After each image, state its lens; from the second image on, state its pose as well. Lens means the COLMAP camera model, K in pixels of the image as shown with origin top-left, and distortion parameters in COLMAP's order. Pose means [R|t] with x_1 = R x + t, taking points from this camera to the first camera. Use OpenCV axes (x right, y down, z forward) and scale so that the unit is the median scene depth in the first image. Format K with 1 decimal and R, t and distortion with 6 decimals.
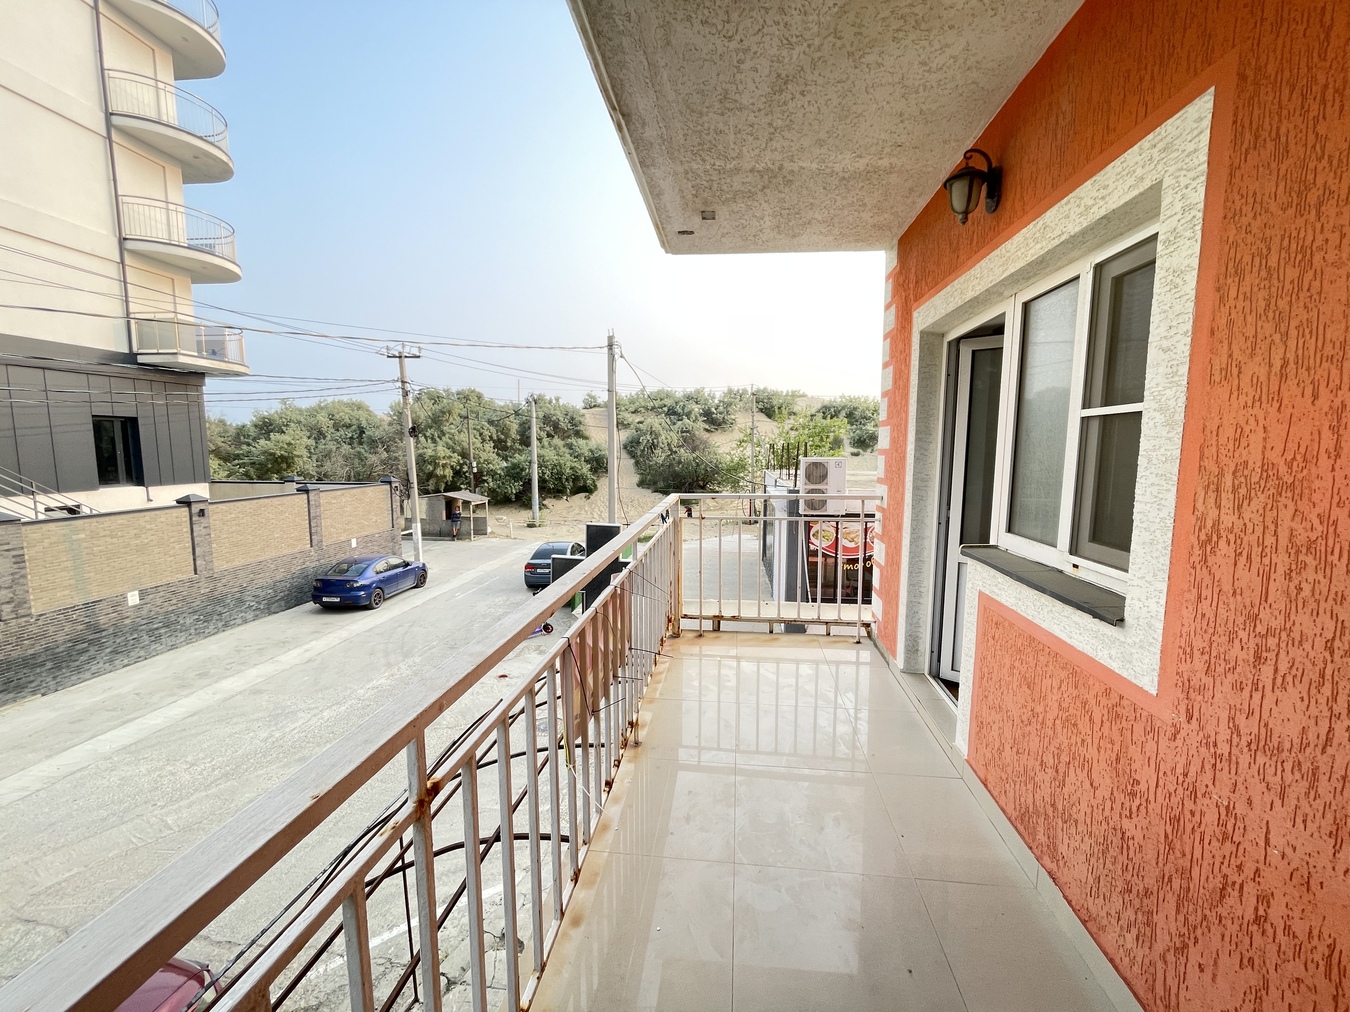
lens RADIAL K [[542.8, 0, 679.7], [0, 542.8, 505.7], [0, 0, 1]] dist [-0.003560, 0.000738]
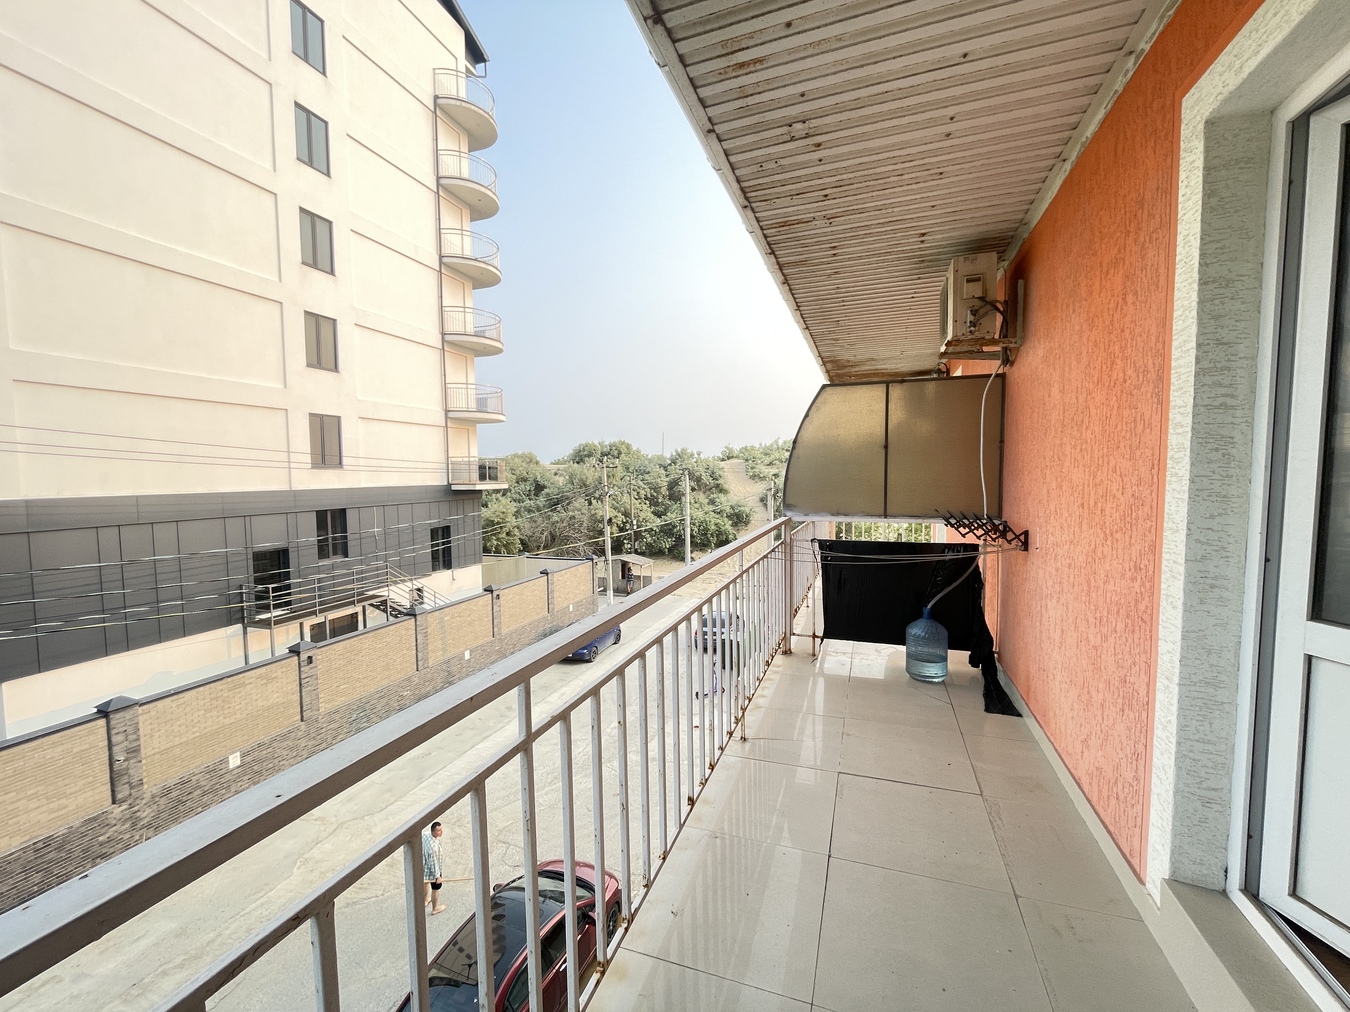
lens RADIAL K [[542.8, 0, 677.2], [0, 542.8, 507.9], [0, 0, 1]] dist [-0.003560, 0.000738]
pose [[0.971764, -0.003892, -0.235922, -0.011116], [-0.006170, 0.999103, -0.041899, -0.059003], [0.235873, 0.042171, 0.970868, -0.124661]]
